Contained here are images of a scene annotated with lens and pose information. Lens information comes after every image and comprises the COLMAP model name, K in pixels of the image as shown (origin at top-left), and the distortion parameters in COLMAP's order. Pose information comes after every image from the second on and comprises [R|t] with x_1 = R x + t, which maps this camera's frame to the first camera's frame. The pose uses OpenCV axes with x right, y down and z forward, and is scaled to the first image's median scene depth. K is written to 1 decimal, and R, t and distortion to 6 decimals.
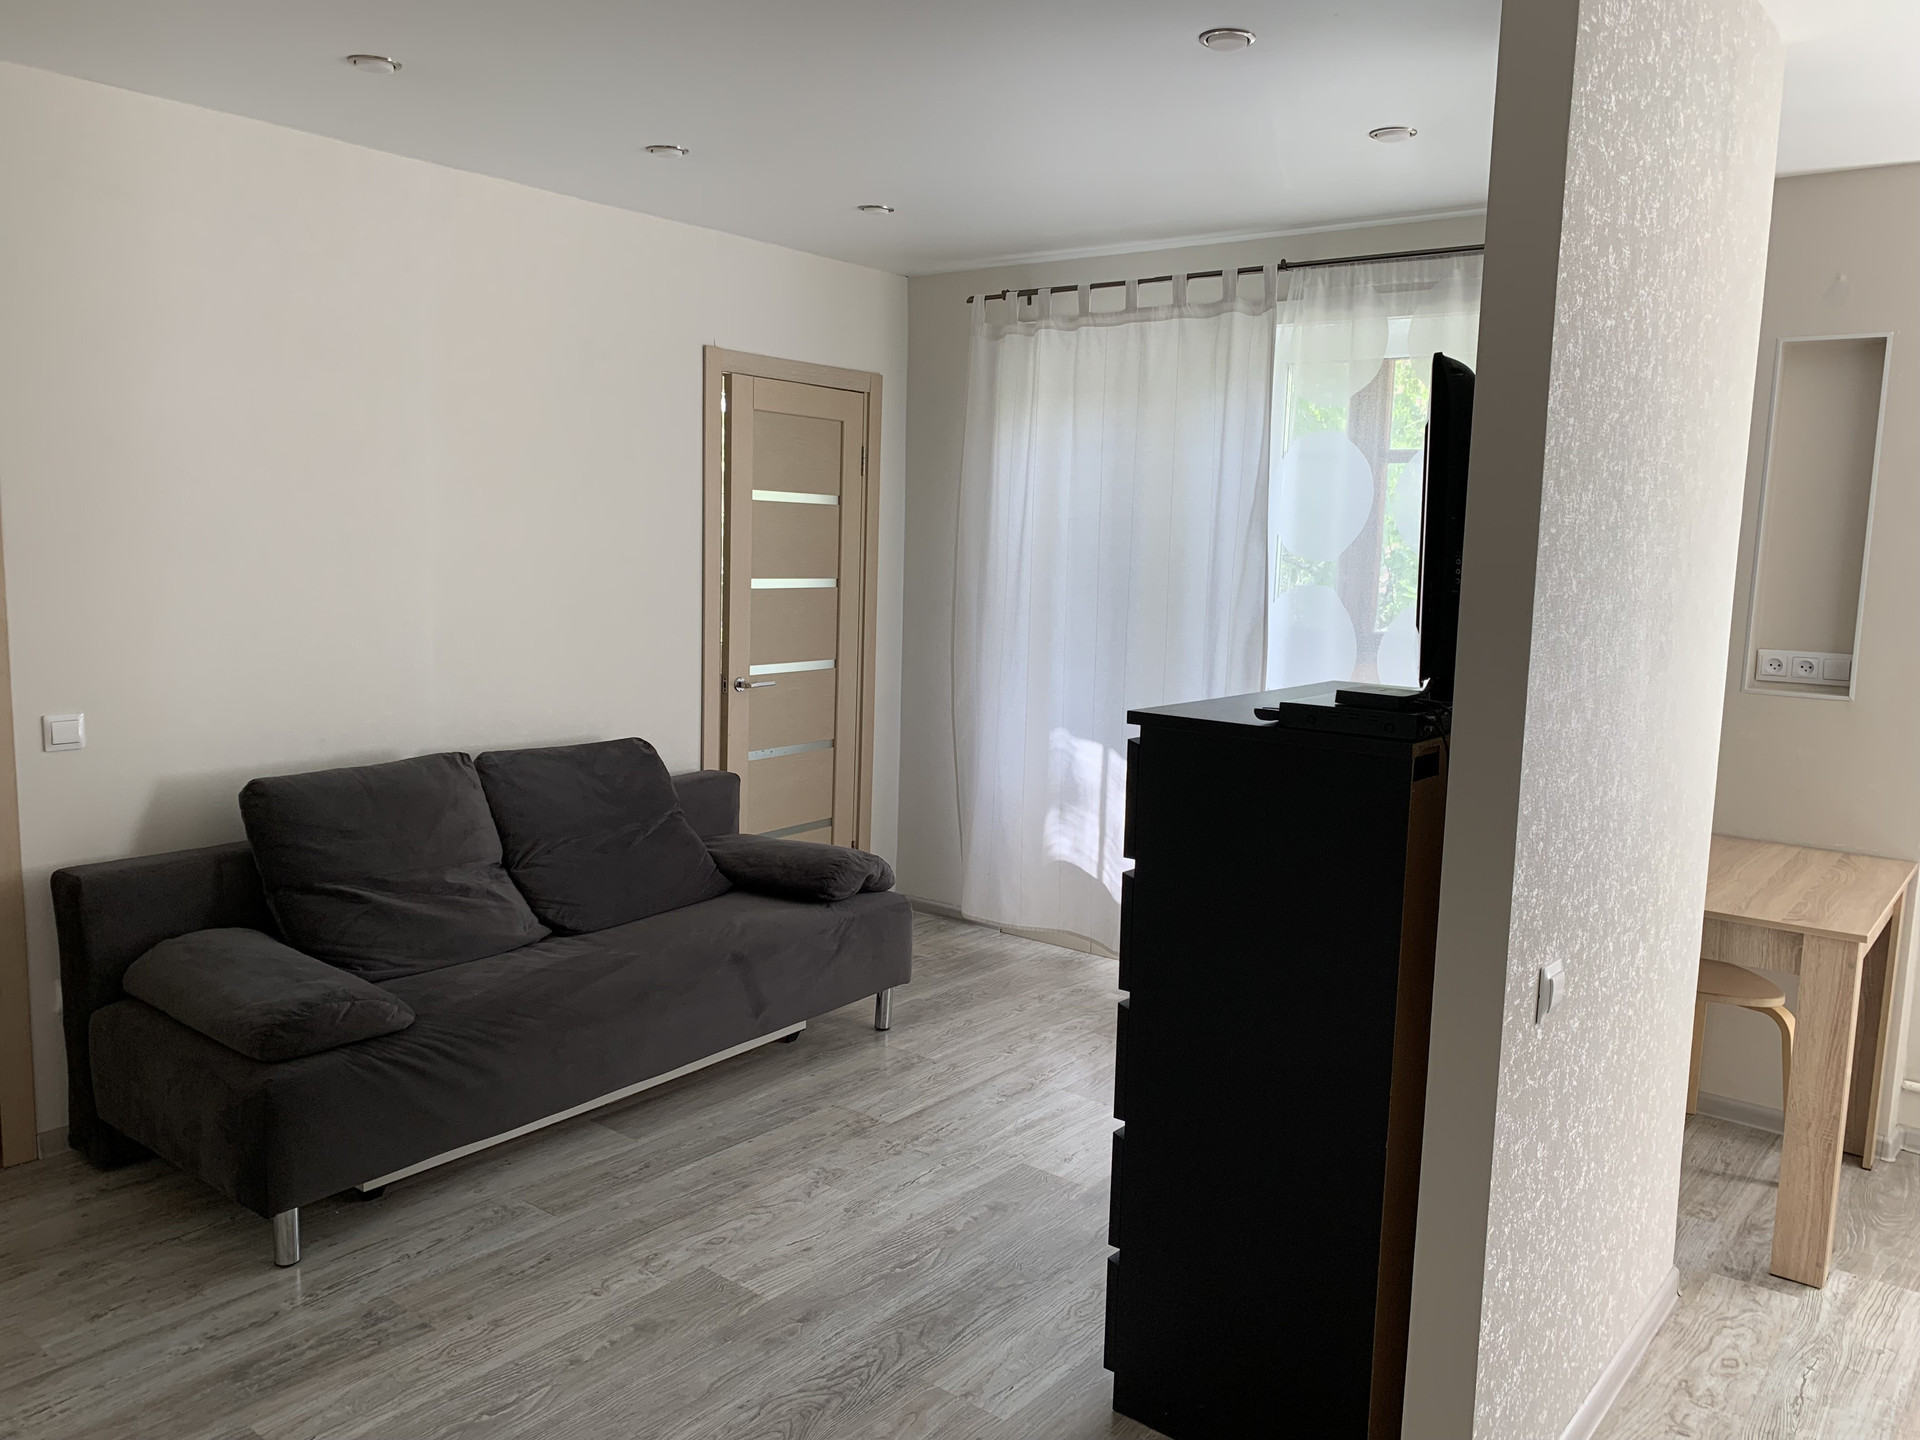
lens RADIAL K [[1475.8, 0, 942.8], [0, 1475.8, 722.4], [0, 0, 1]] dist [0.029159, -0.027074]
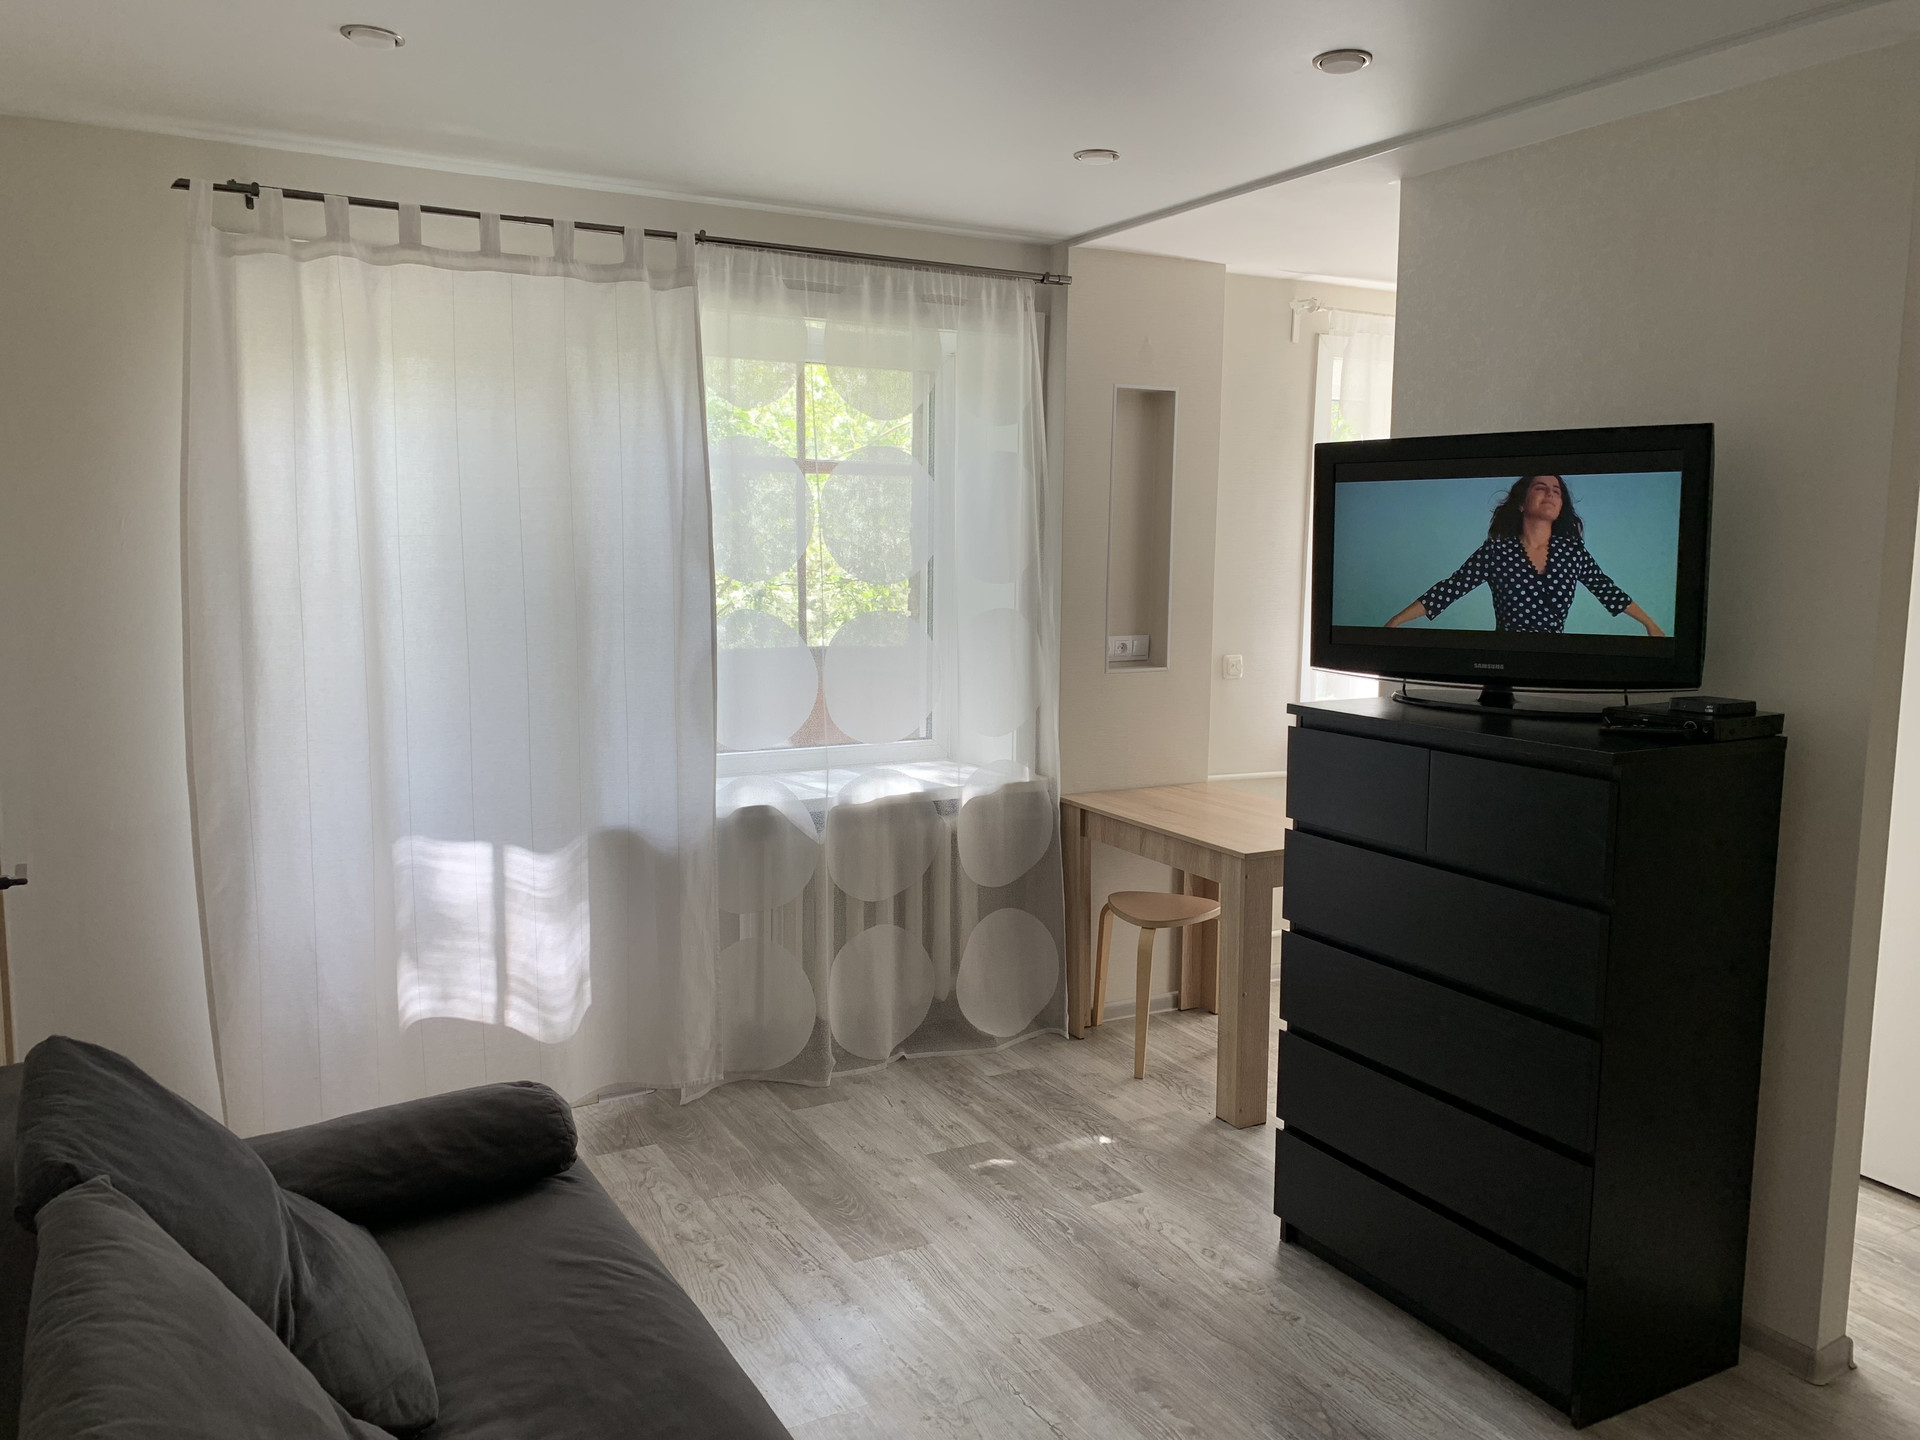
lens RADIAL K [[1475.8, 0, 964.7], [0, 1475.8, 706.4], [0, 0, 1]] dist [0.029159, -0.027074]
pose [[0.367482, -0.138917, 0.919597, -0.599466], [0.117311, 0.987808, 0.102342, -0.126324], [-0.922602, 0.070270, 0.379298, 0.628575]]
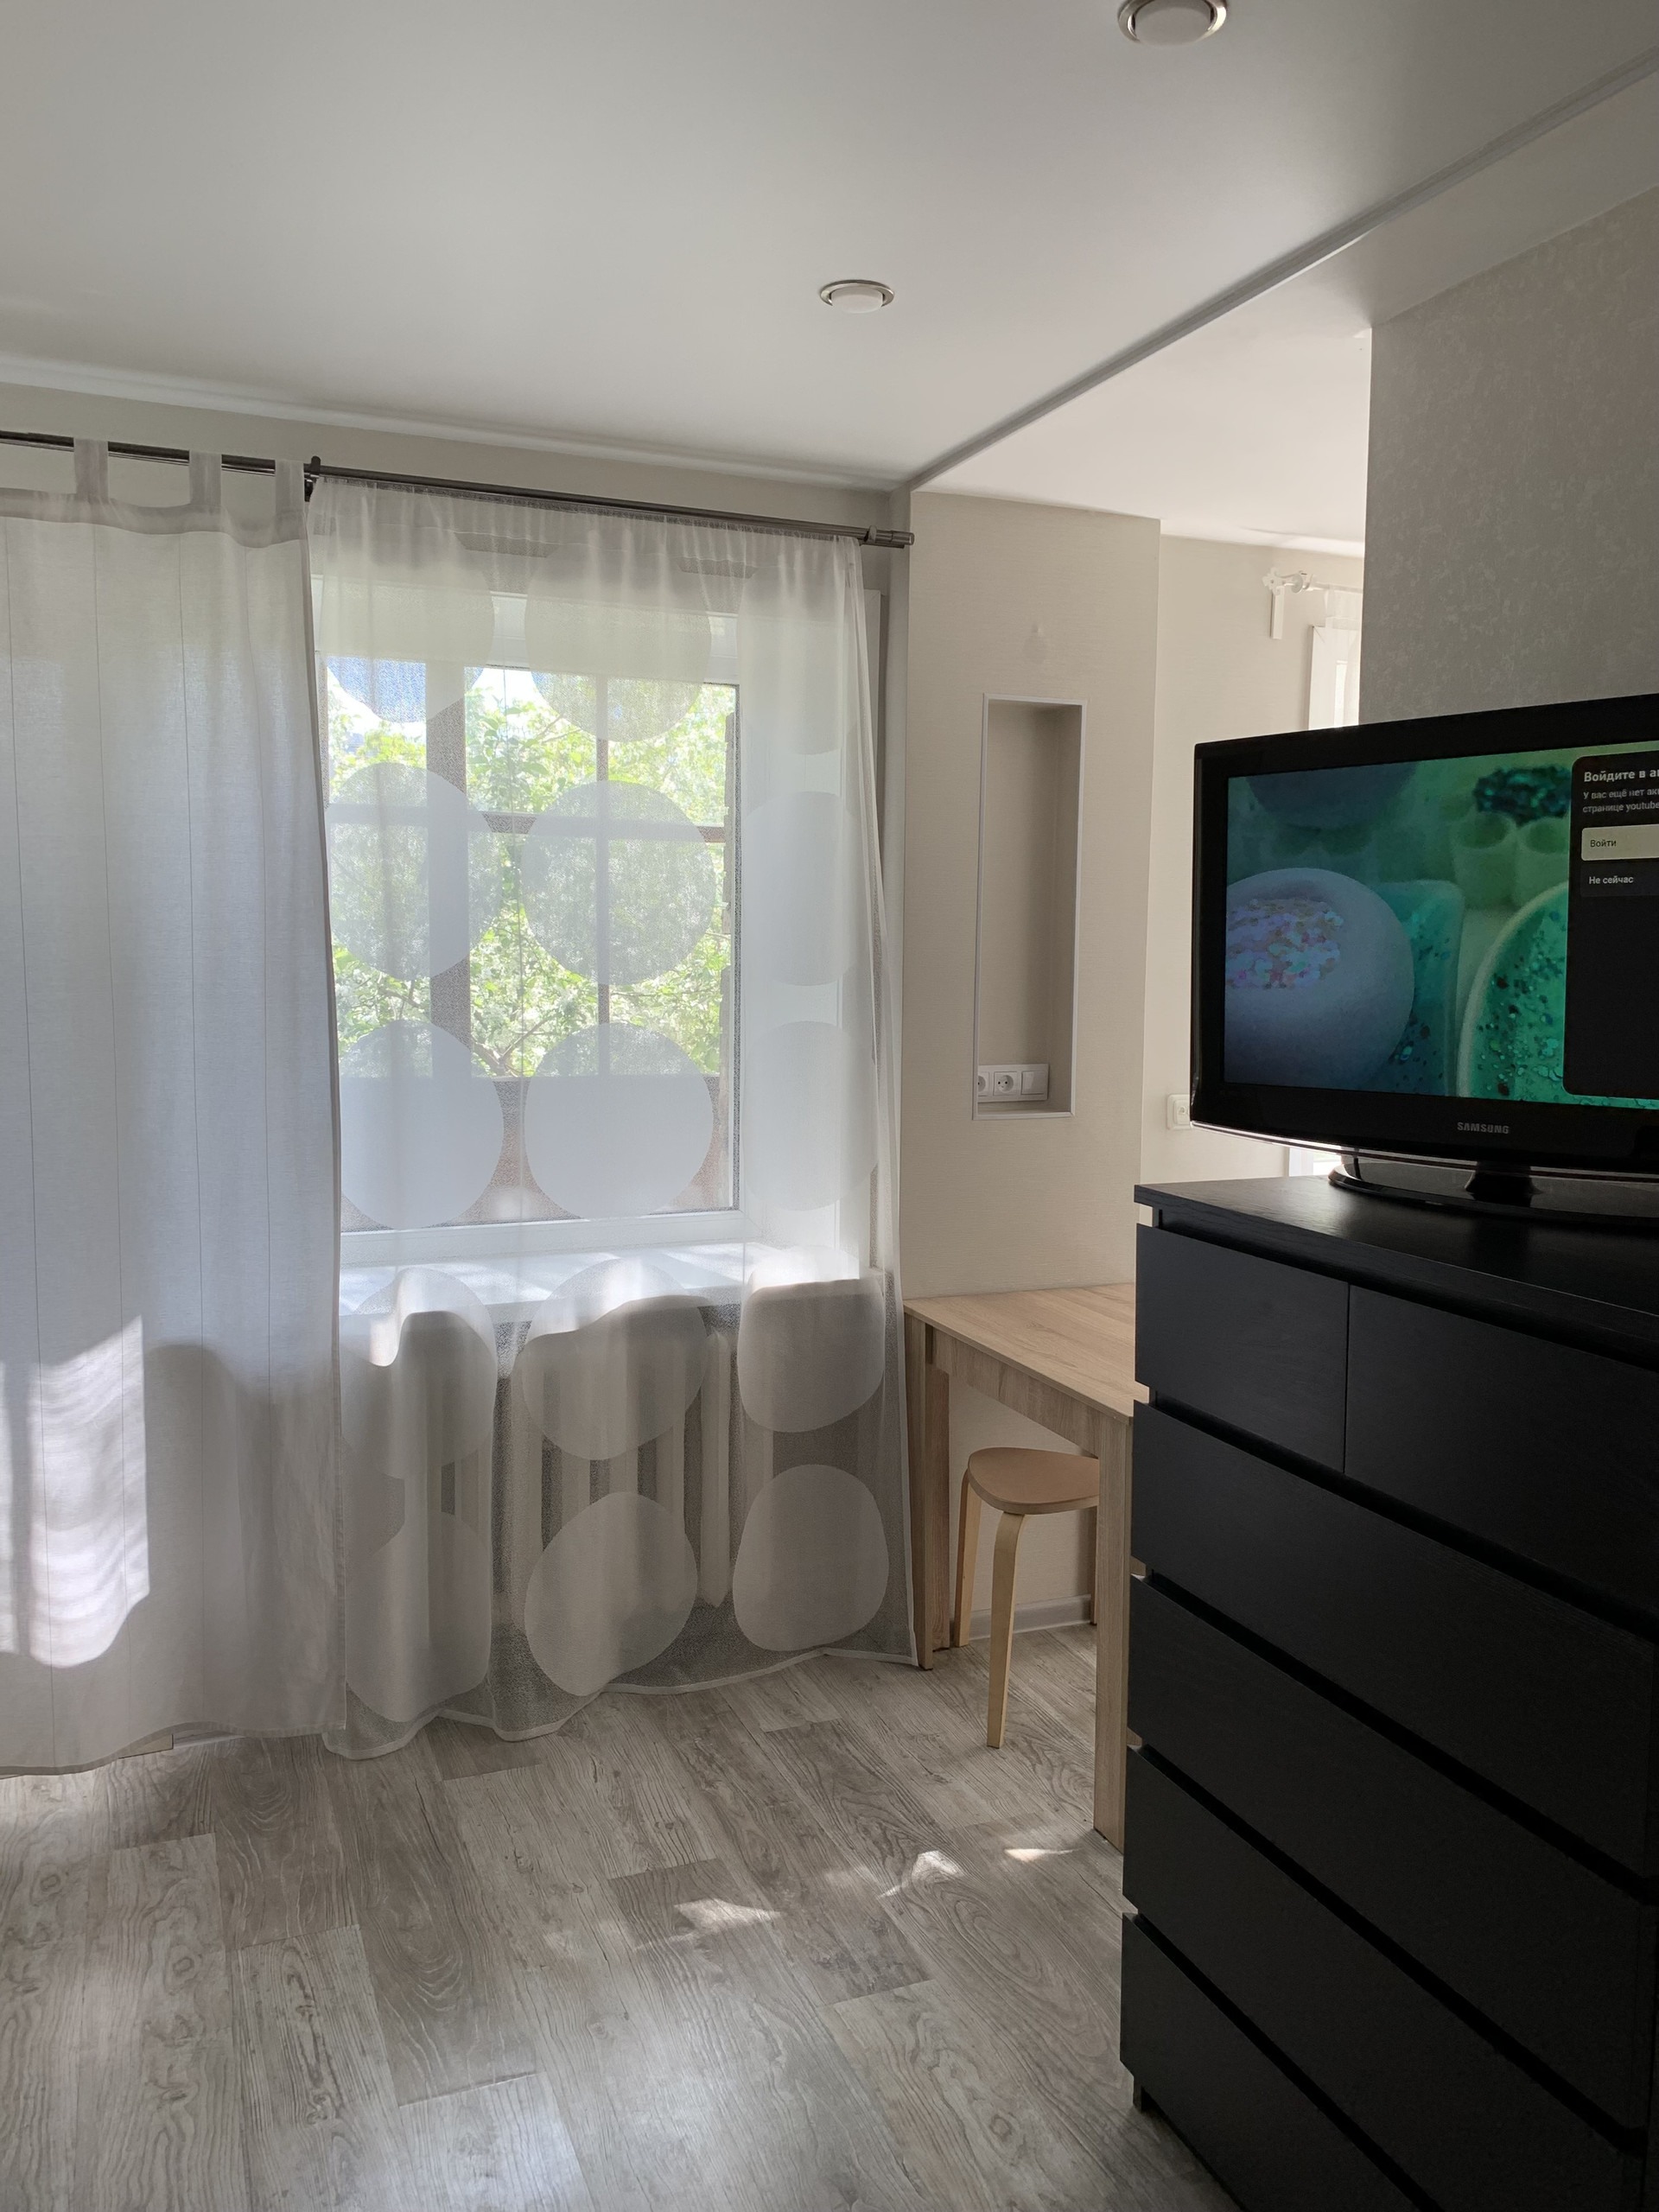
lens RADIAL K [[1700.2, 0, 833.0], [0, 1700.2, 1085.2], [0, 0, 1]] dist [0.029159, -0.027074]
pose [[0.473526, -0.102263, 0.874823, -0.310100], [0.112687, 0.992108, 0.054978, -0.097460], [-0.873541, 0.072548, 0.481313, 0.593229]]
